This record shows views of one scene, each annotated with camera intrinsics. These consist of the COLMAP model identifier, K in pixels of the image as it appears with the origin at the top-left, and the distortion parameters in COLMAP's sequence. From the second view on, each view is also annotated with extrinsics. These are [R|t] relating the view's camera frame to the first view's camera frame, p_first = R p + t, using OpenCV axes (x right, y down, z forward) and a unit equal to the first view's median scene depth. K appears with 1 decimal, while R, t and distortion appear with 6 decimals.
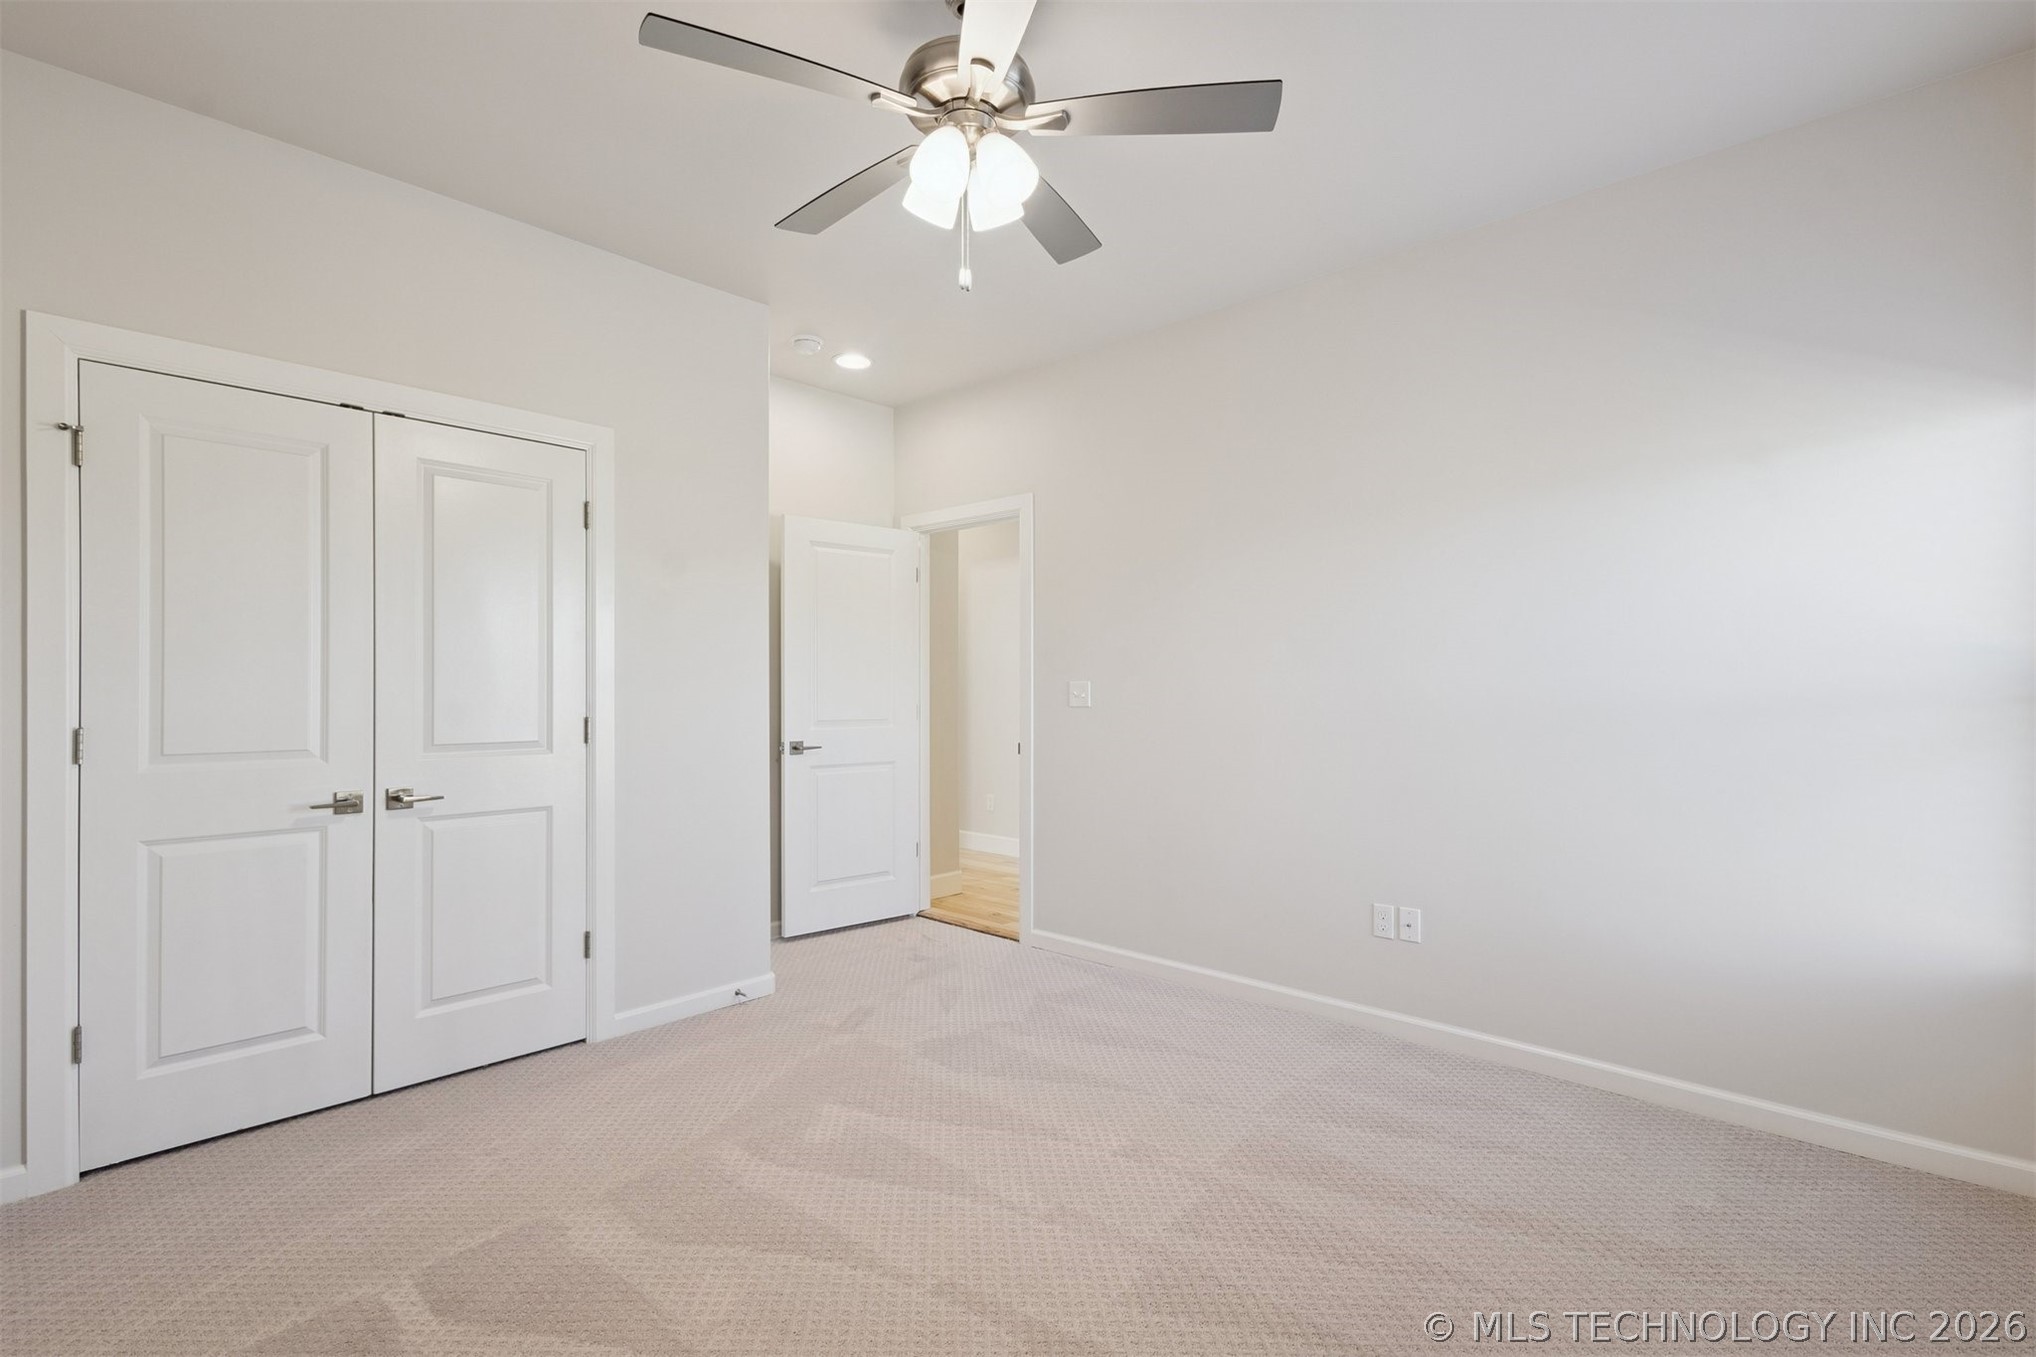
lens RADIAL K [[935.5, 0, 1015.6], [0, 935.5, 689.7], [0, 0, 1]] dist [0.006420, -0.002815]
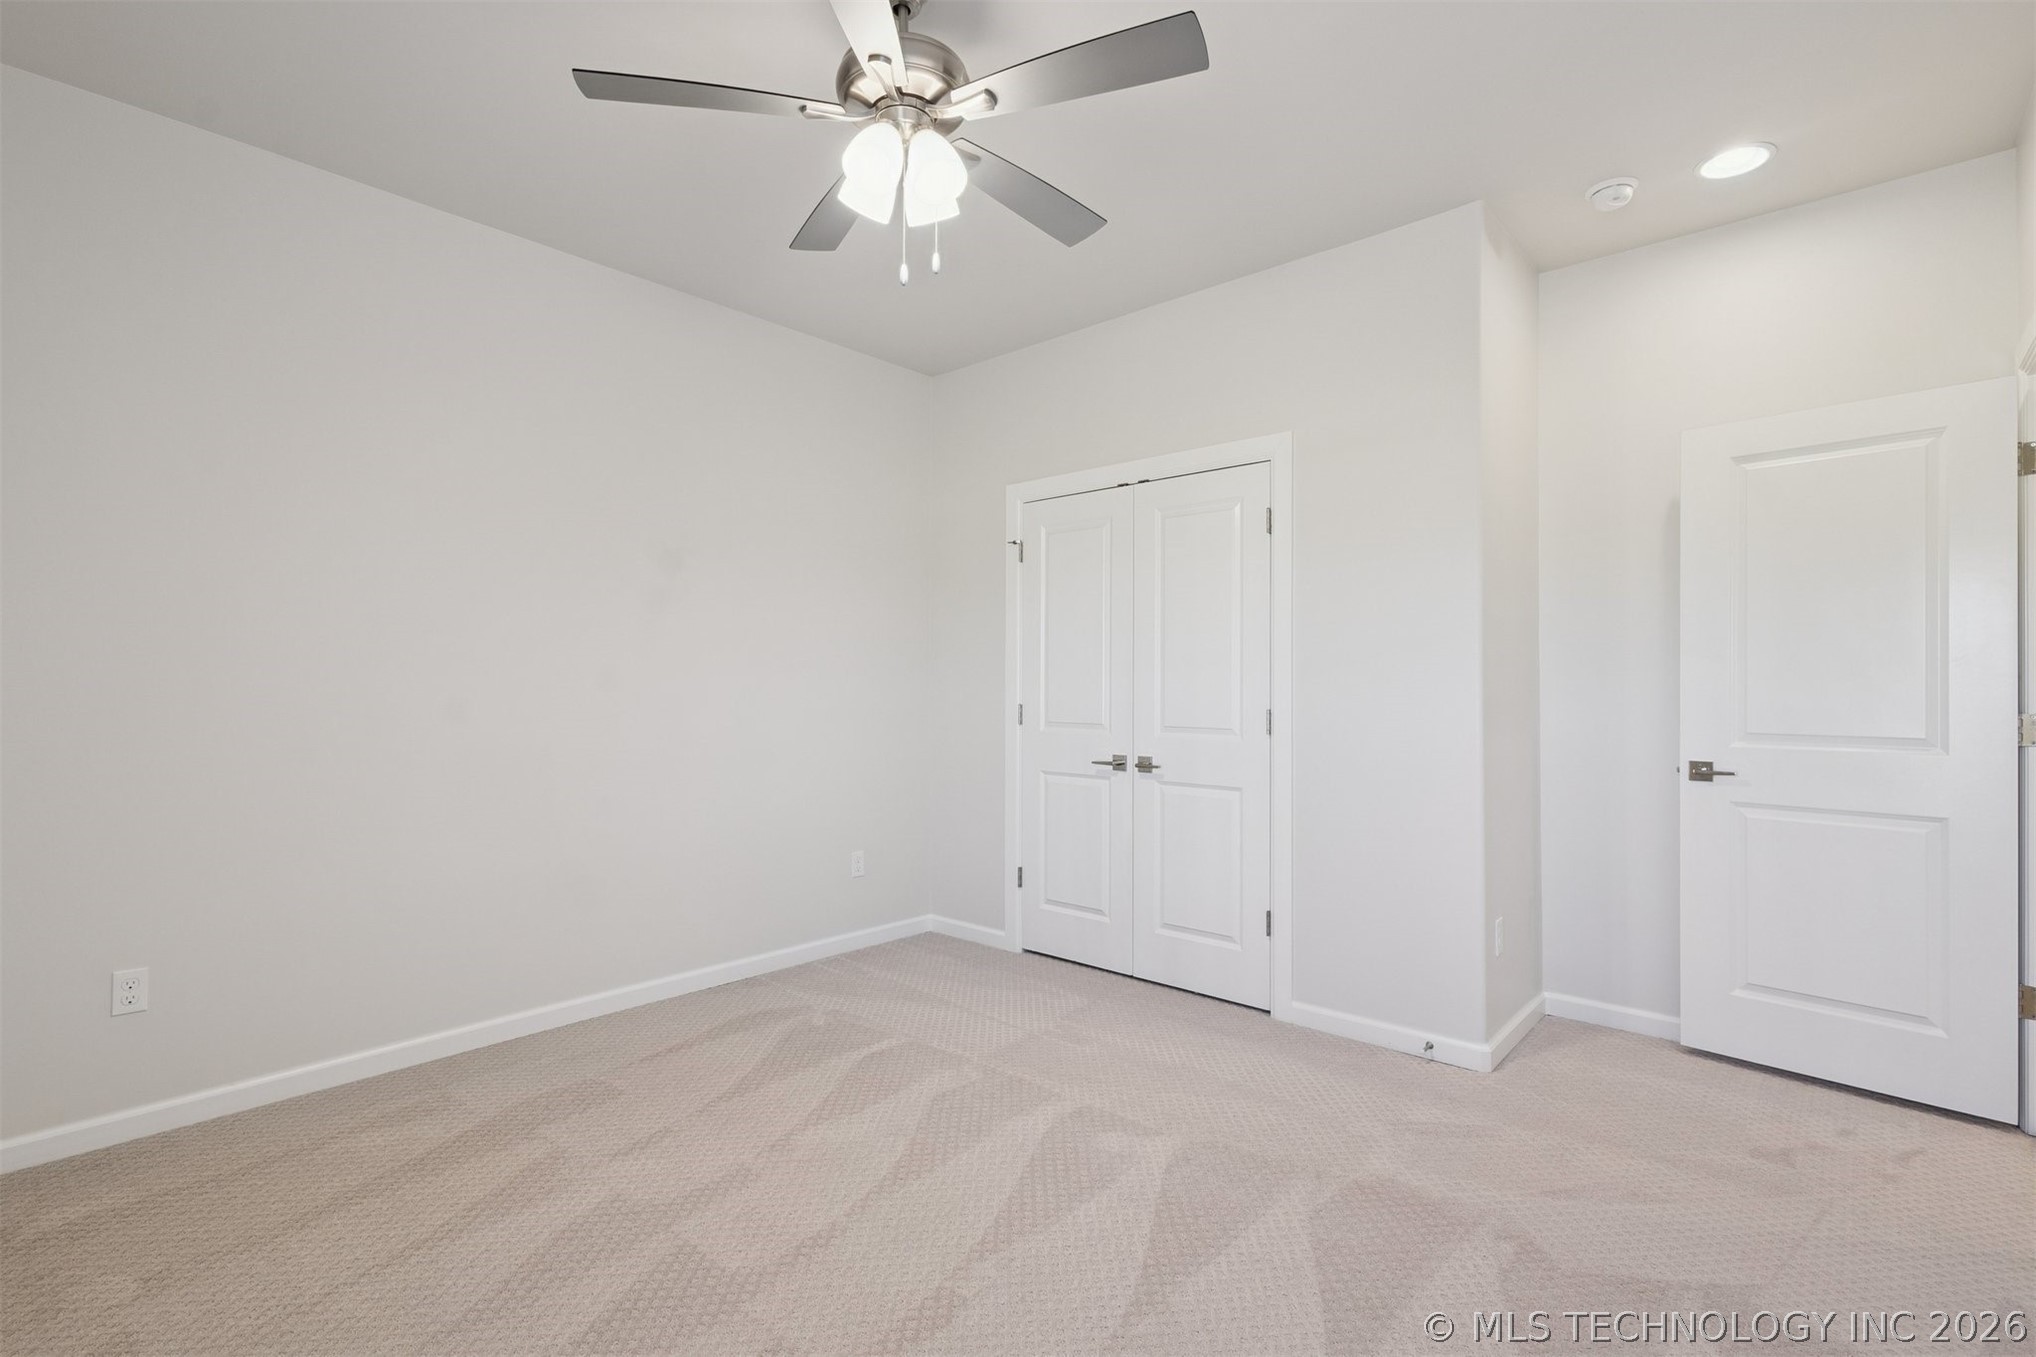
lens RADIAL K [[935.5, 0, 1006.7], [0, 935.5, 680.1], [0, 0, 1]] dist [0.006420, -0.002815]
pose [[0.031500, 0.009552, -0.999458, 0.687483], [0.003321, 0.999948, 0.009662, -0.019136], [0.999498, -0.003624, 0.031466, 0.769167]]
